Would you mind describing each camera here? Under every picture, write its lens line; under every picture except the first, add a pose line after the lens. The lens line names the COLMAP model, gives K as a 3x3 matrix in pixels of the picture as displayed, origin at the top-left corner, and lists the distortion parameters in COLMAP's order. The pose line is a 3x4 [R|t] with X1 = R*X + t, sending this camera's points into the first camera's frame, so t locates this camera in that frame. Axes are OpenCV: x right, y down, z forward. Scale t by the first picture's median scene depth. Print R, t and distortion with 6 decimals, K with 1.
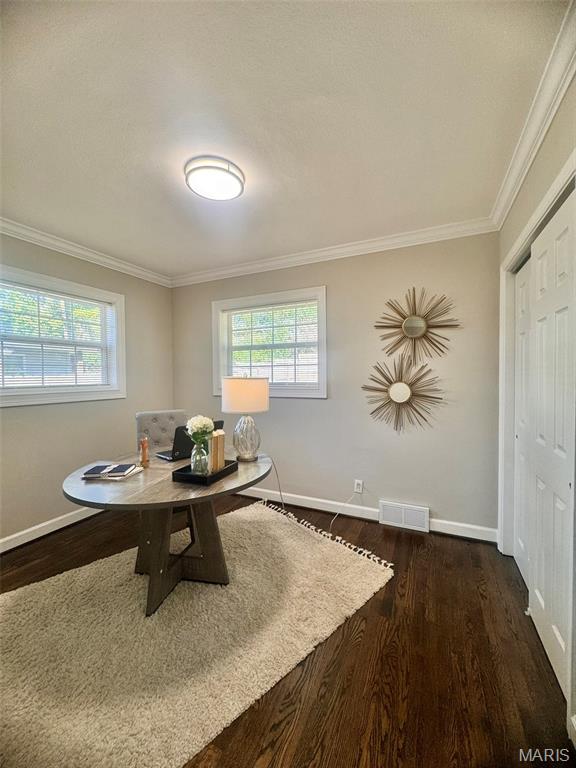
lens RADIAL K [[309.8, 0, 290.0], [0, 309.8, 380.3], [0, 0, 1]] dist [-0.002983, -0.000276]
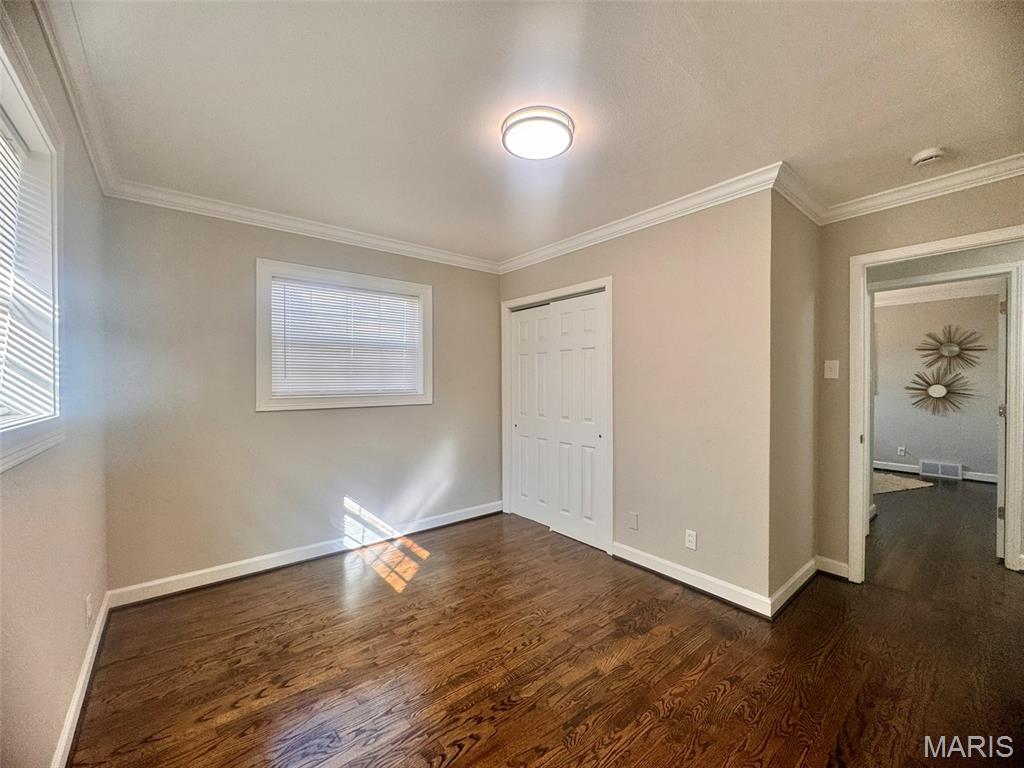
lens RADIAL K [[413.1, 0, 507.0], [0, 413.1, 382.2], [0, 0, 1]] dist [-0.002983, -0.000276]
pose [[0.960213, 0.010738, -0.279063, -1.154873], [-0.015054, 0.999798, -0.013329, 0.055049], [0.278863, 0.017000, 0.960180, -1.609779]]
